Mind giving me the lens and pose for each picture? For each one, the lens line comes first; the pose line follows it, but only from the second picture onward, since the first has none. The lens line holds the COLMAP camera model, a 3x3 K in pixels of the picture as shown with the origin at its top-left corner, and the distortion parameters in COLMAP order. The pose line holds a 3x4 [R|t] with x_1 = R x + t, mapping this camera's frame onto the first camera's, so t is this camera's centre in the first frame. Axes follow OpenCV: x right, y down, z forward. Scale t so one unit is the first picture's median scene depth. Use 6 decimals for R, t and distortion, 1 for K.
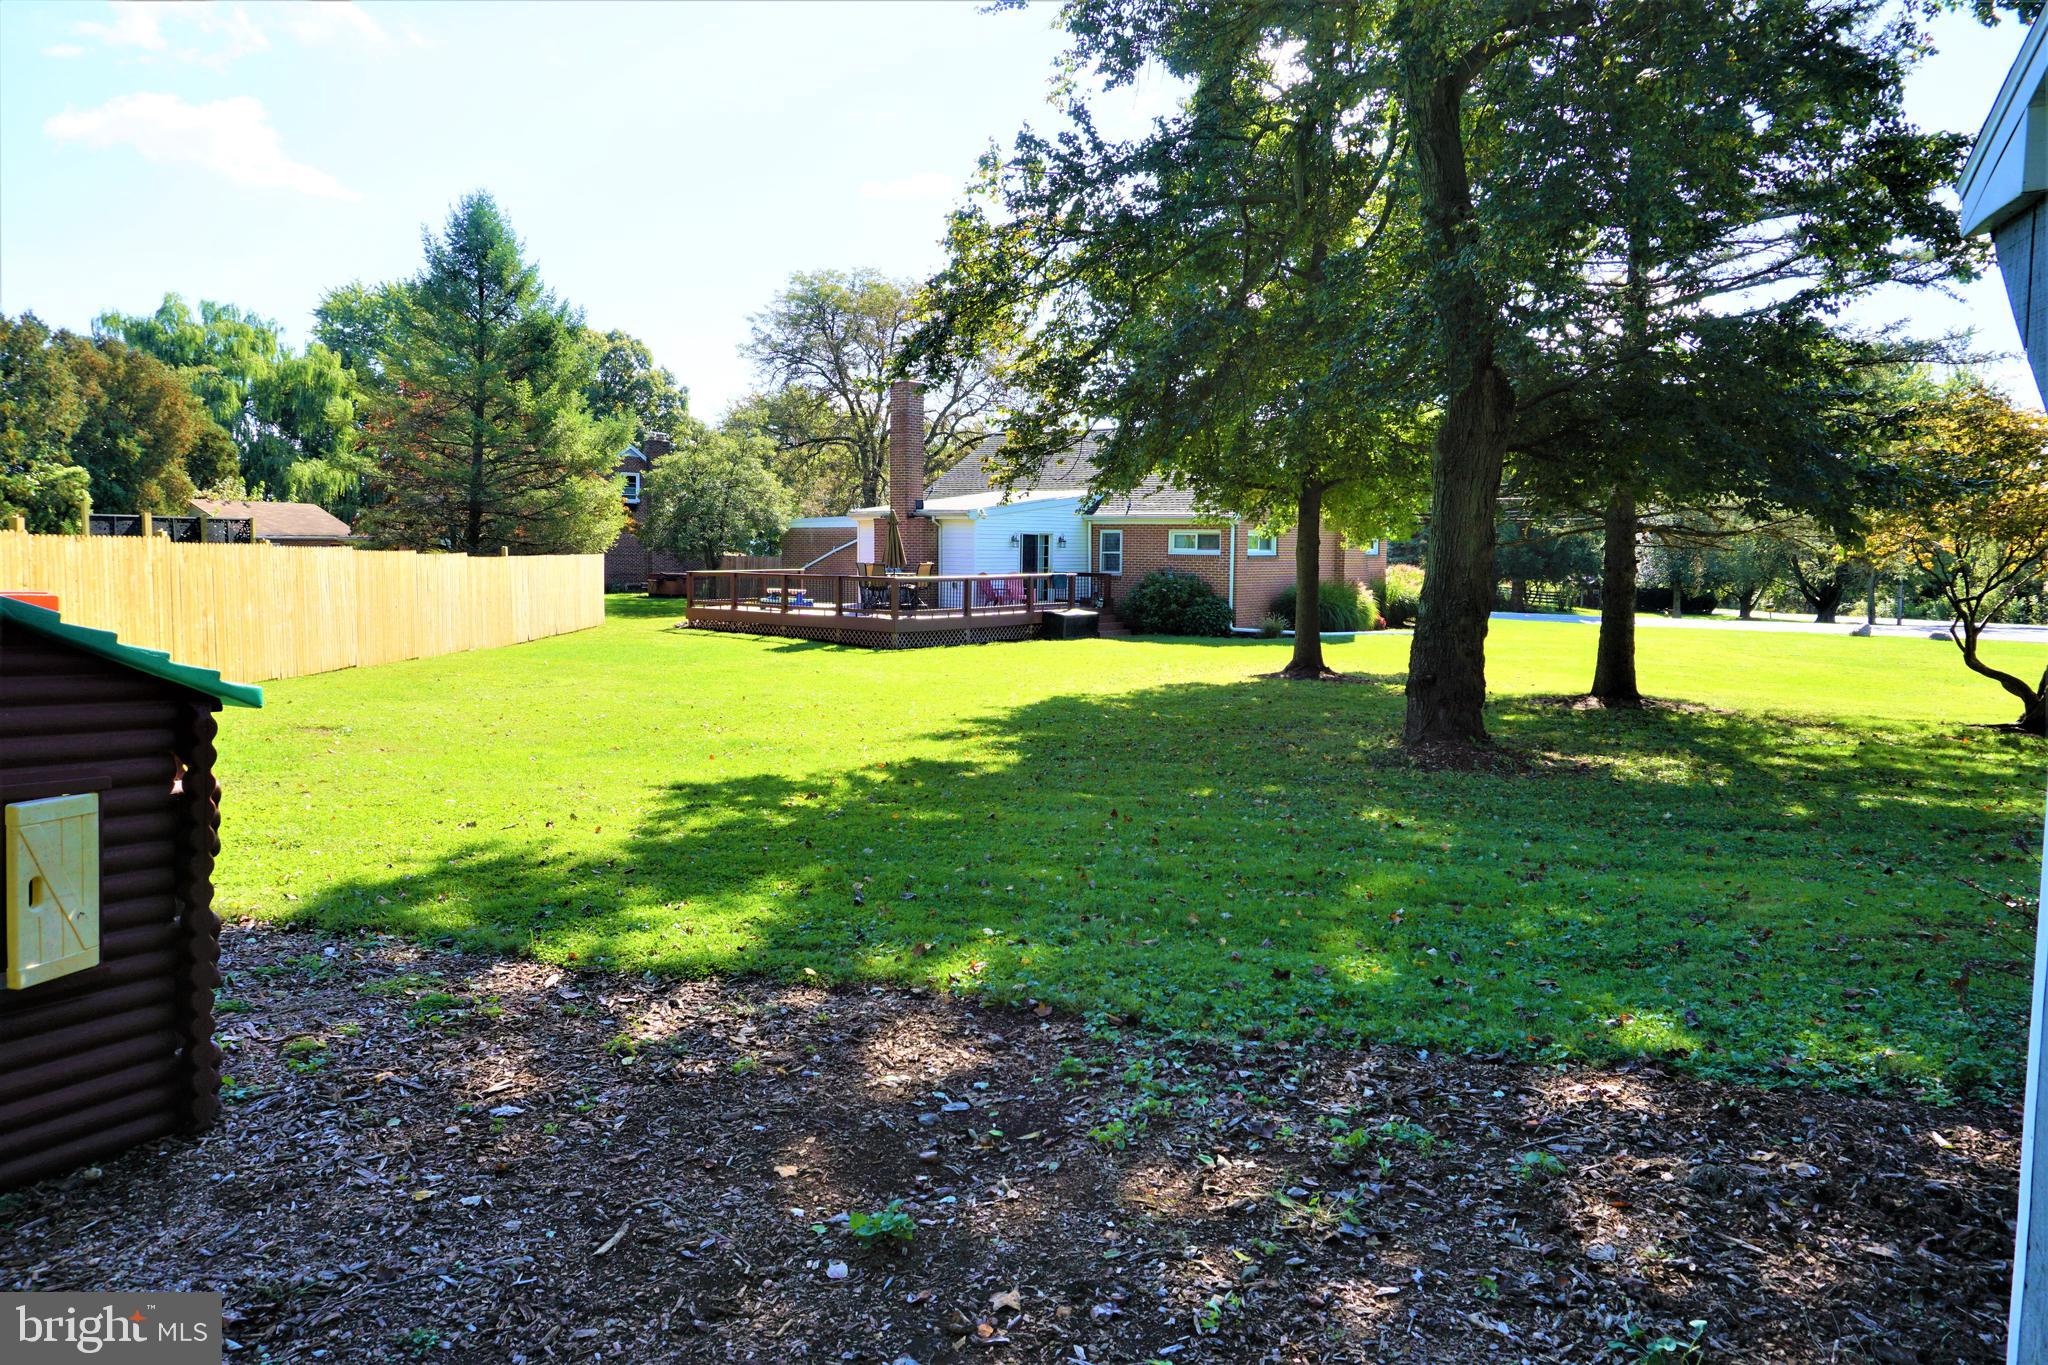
lens RADIAL K [[1371.1, 0, 1018.8], [0, 1371.1, 678.4], [0, 0, 1]] dist [-0.025000, 0.001045]
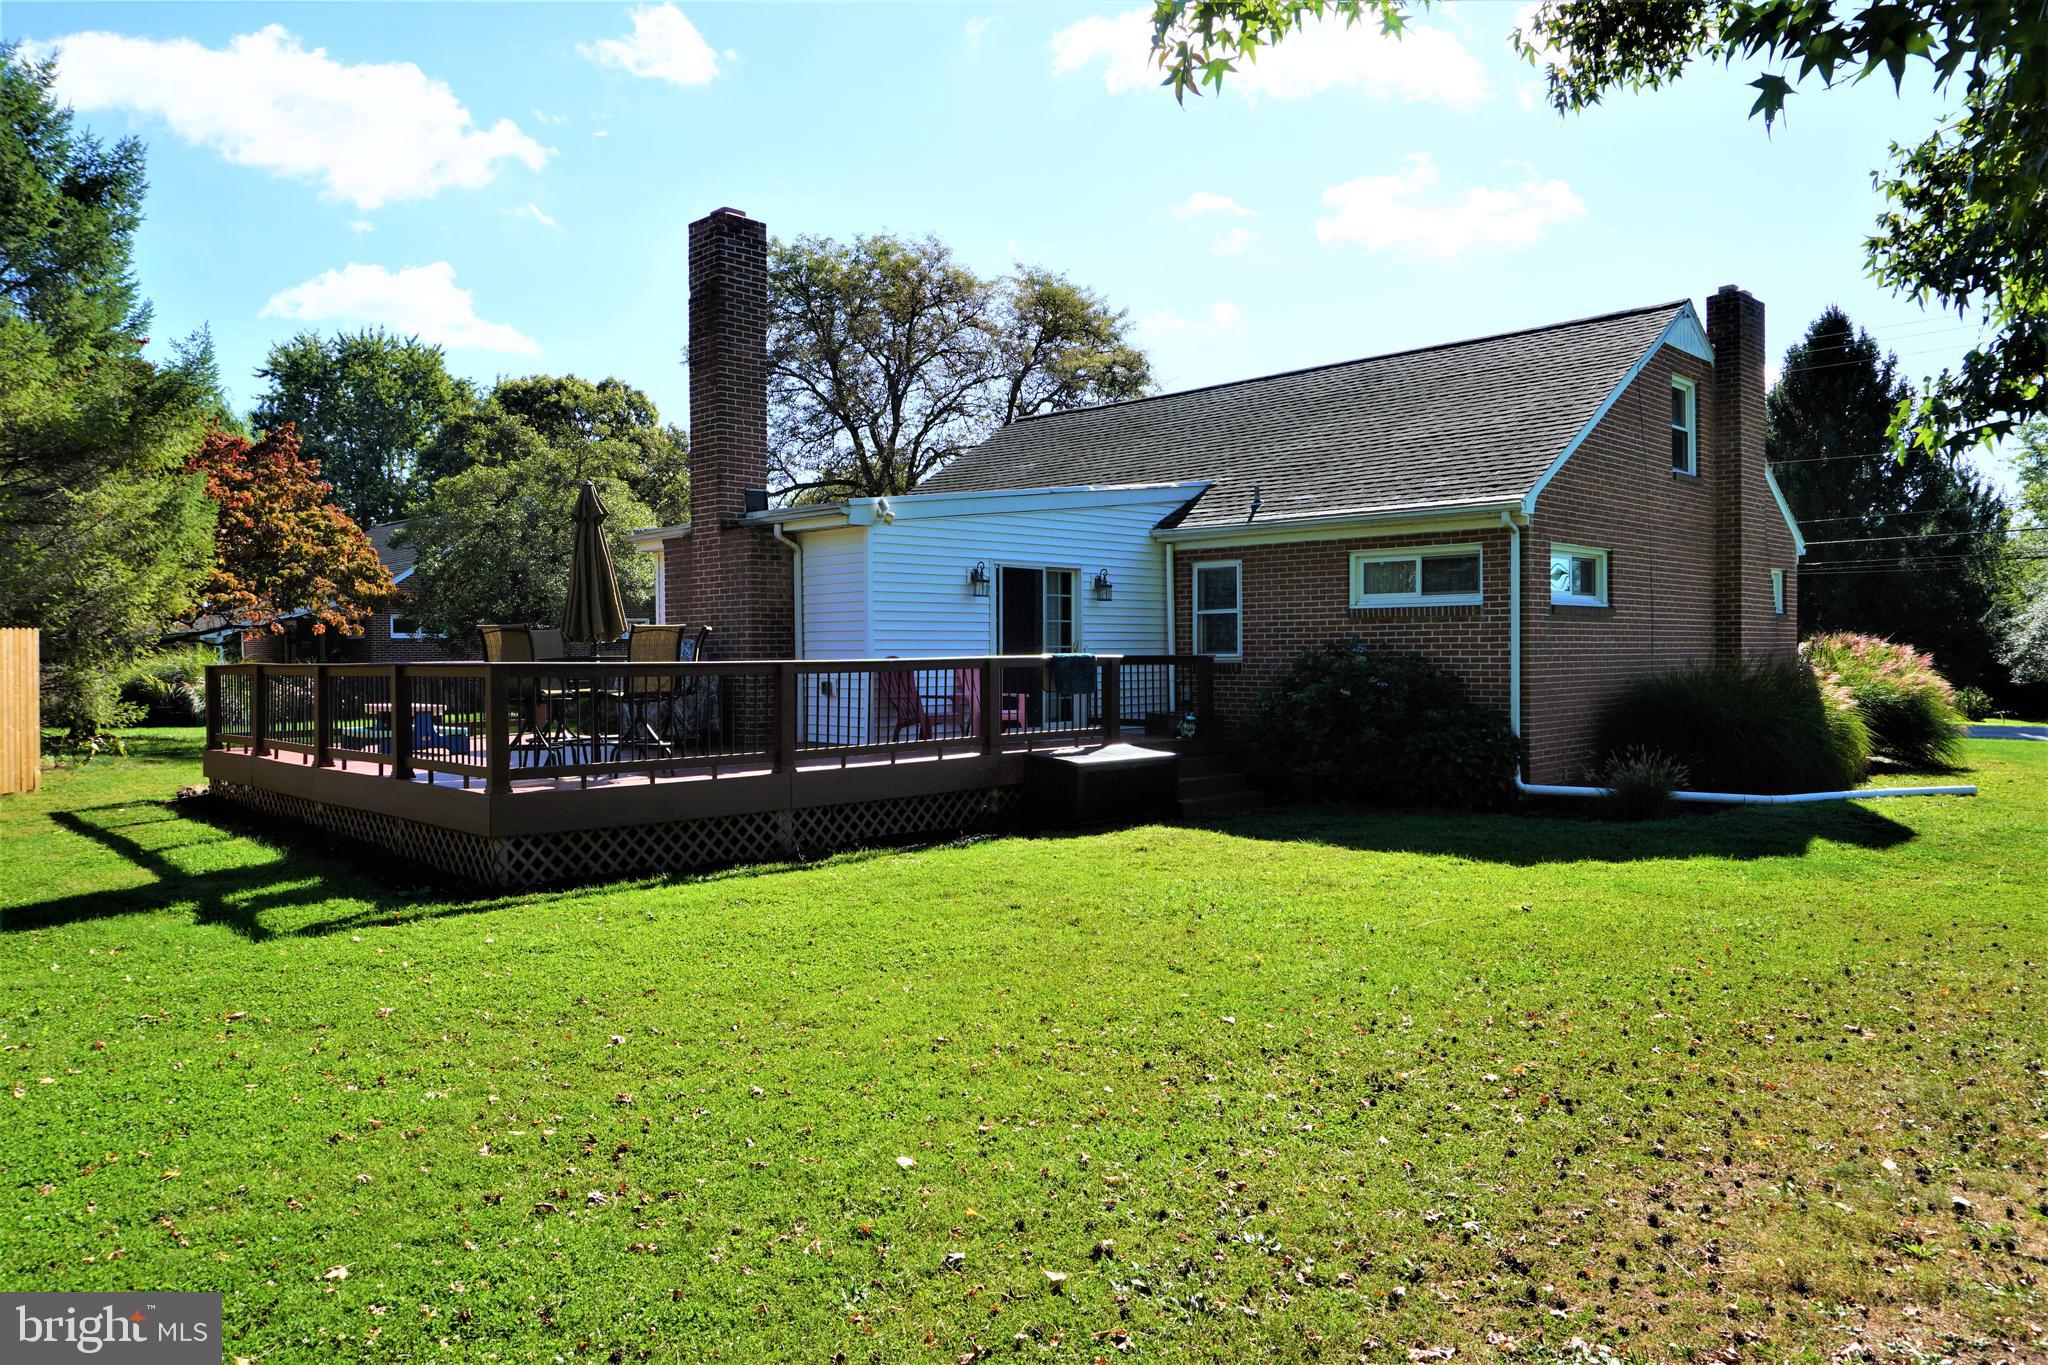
lens RADIAL K [[1371.1, 0, 1026.3], [0, 1371.1, 688.8], [0, 0, 1]] dist [-0.025000, 0.001045]
pose [[0.995393, -0.013847, -0.094875, 0.049868], [0.007098, 0.997443, -0.071111, -0.036760], [0.095618, 0.070110, 0.992946, 0.577957]]
